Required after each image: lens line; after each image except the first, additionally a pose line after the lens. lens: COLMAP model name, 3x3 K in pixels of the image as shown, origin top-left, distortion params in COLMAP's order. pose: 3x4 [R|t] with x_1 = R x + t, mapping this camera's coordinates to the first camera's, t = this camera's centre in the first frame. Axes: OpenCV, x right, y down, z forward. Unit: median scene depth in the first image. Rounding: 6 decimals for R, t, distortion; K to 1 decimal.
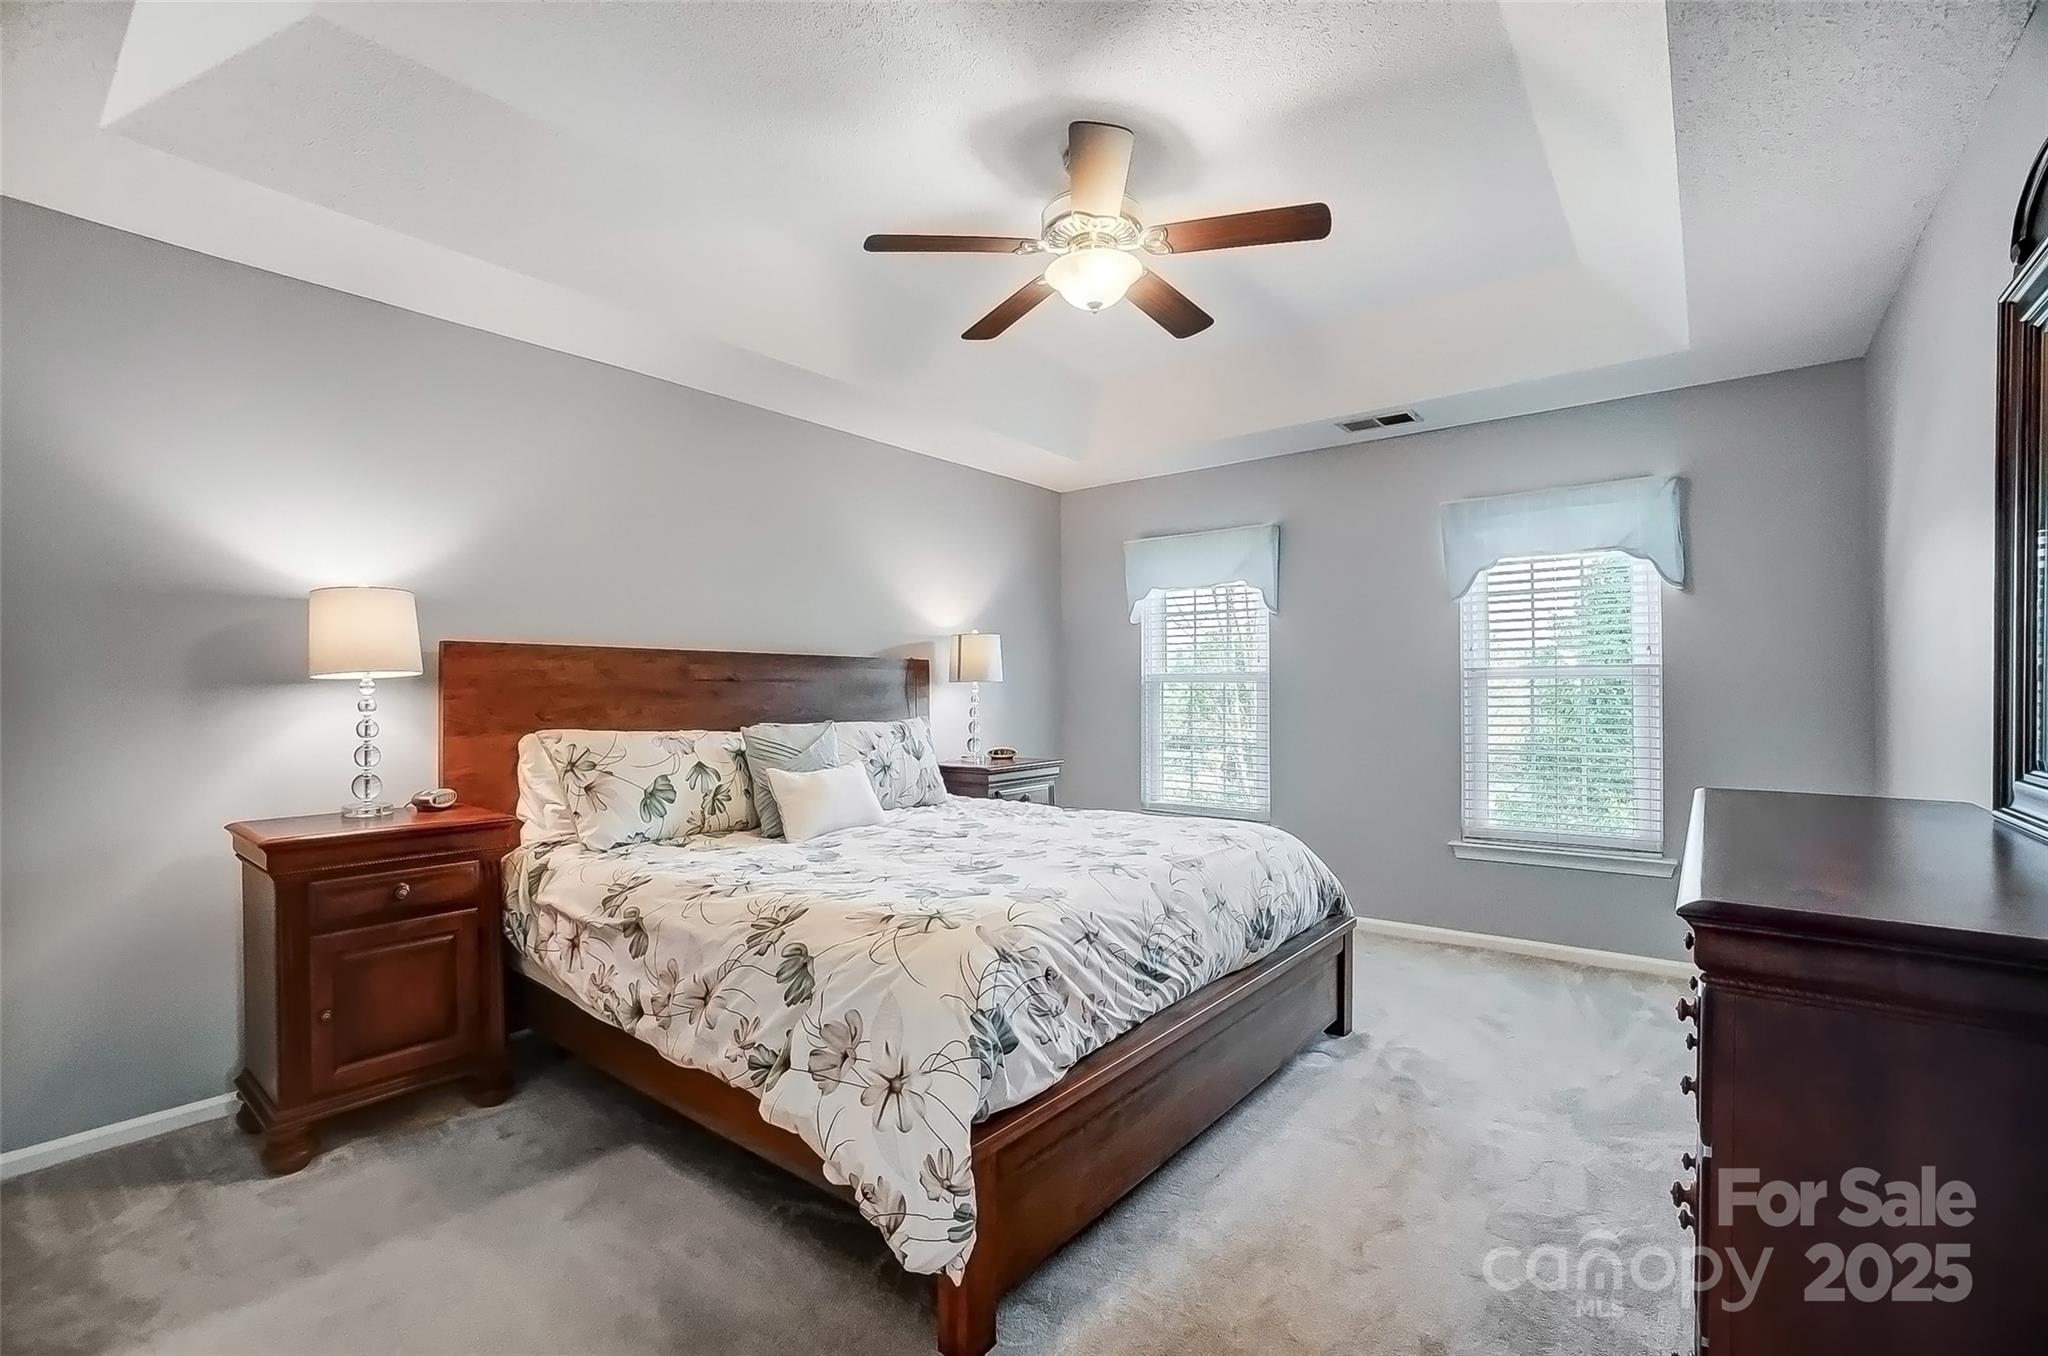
lens RADIAL K [[887.0, 0, 1013.3], [0, 887.0, 690.2], [0, 0, 1]] dist [-0.000210, 0.000155]
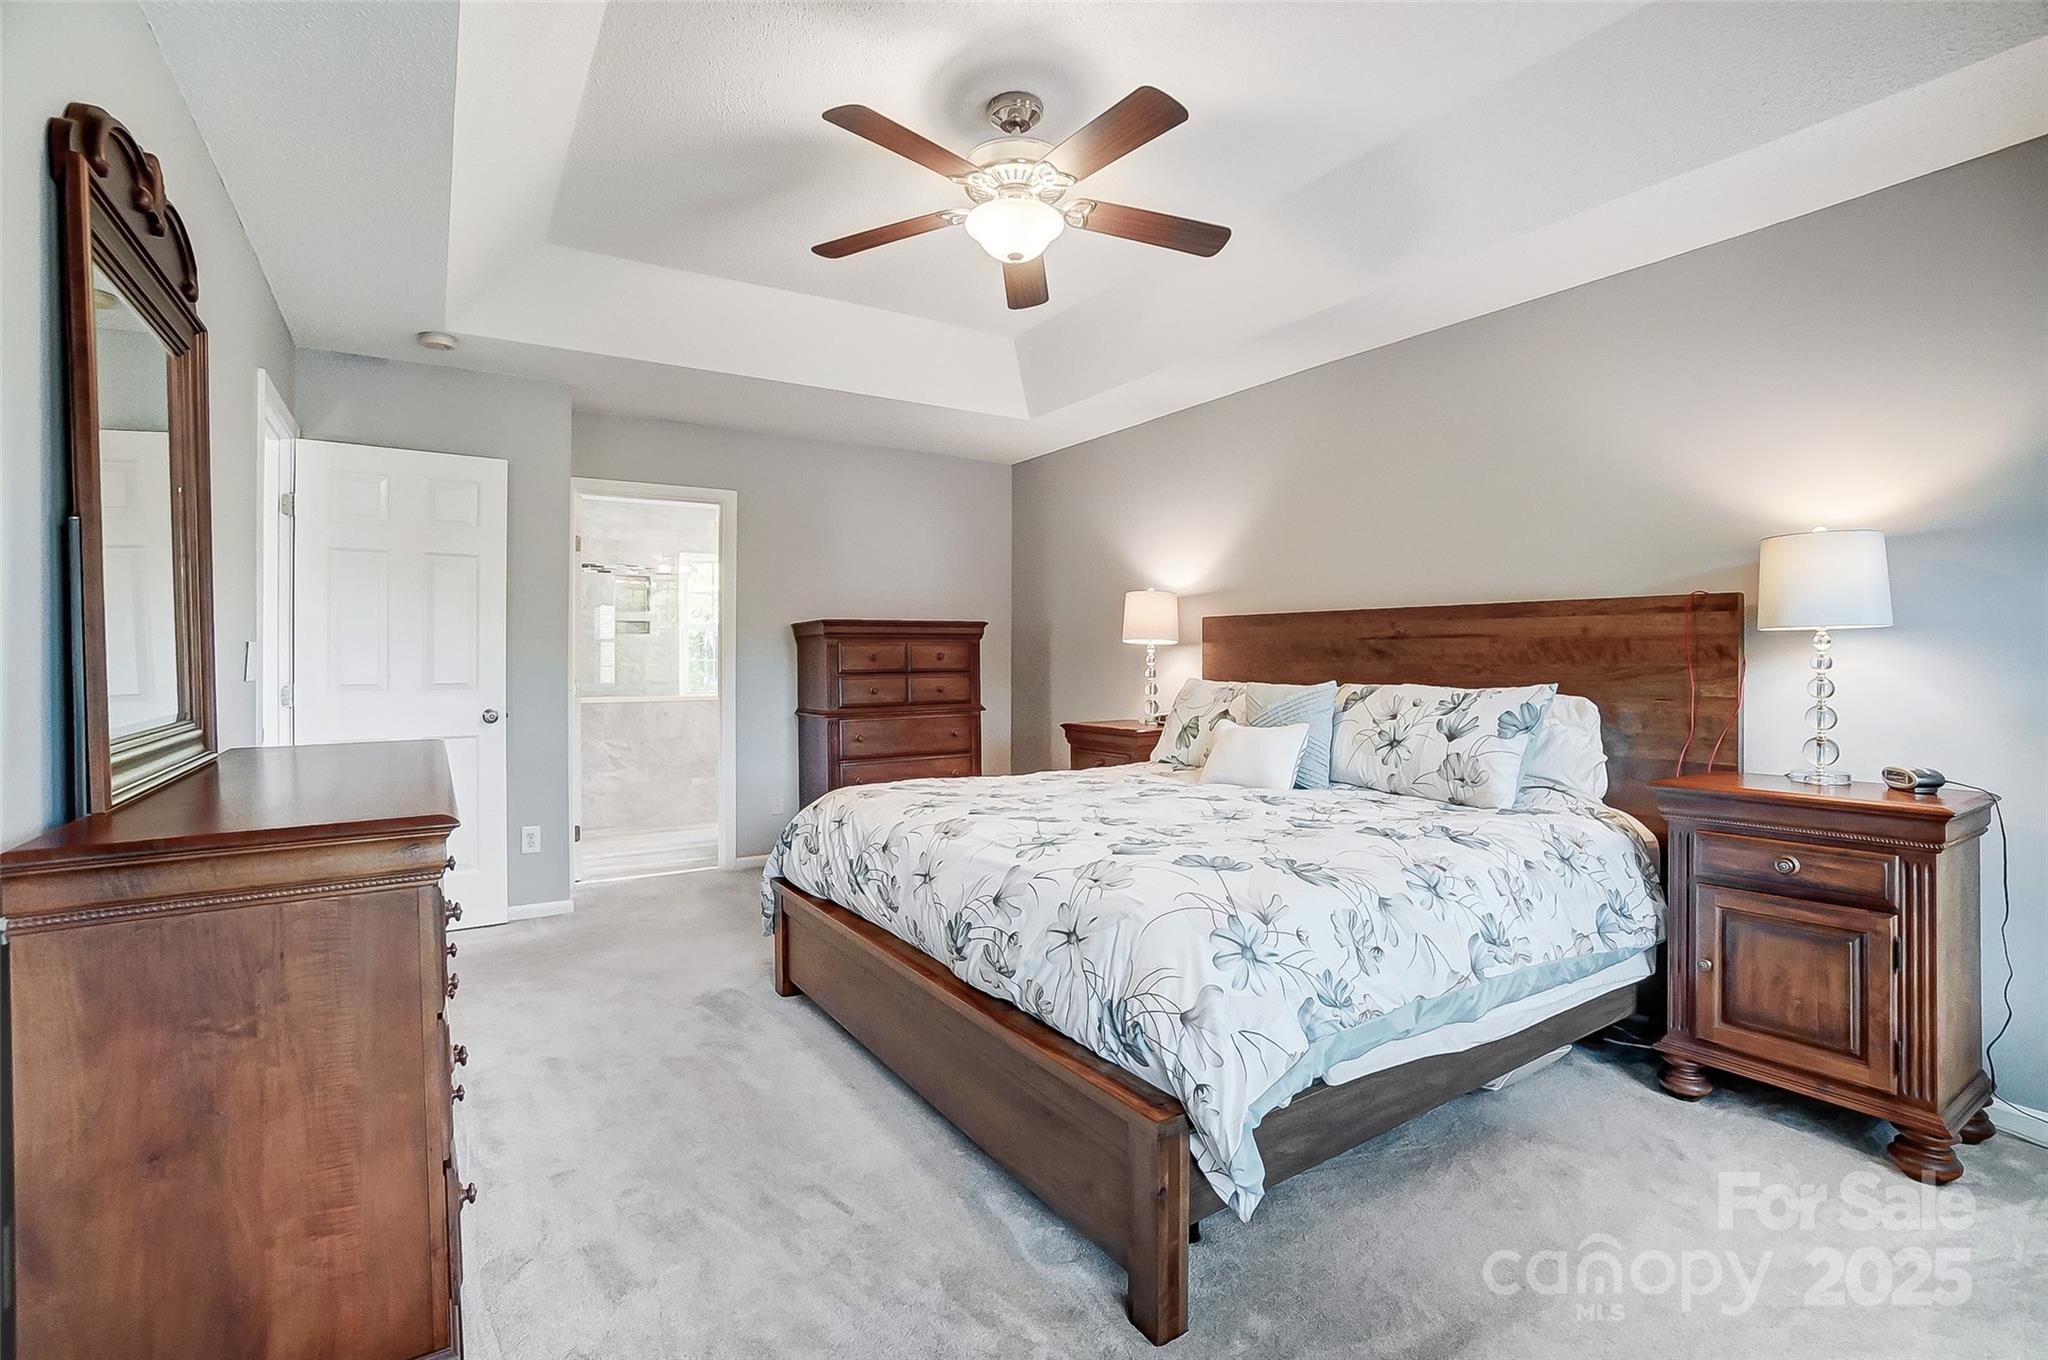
lens RADIAL K [[887.0, 0, 1015.2], [0, 887.0, 670.7], [0, 0, 1]] dist [-0.000210, 0.000155]
pose [[-0.333586, 0.016819, -0.942570, 0.731073], [0.014205, 0.999817, 0.012814, 0.006944], [0.942613, -0.009115, -0.333764, 0.948882]]
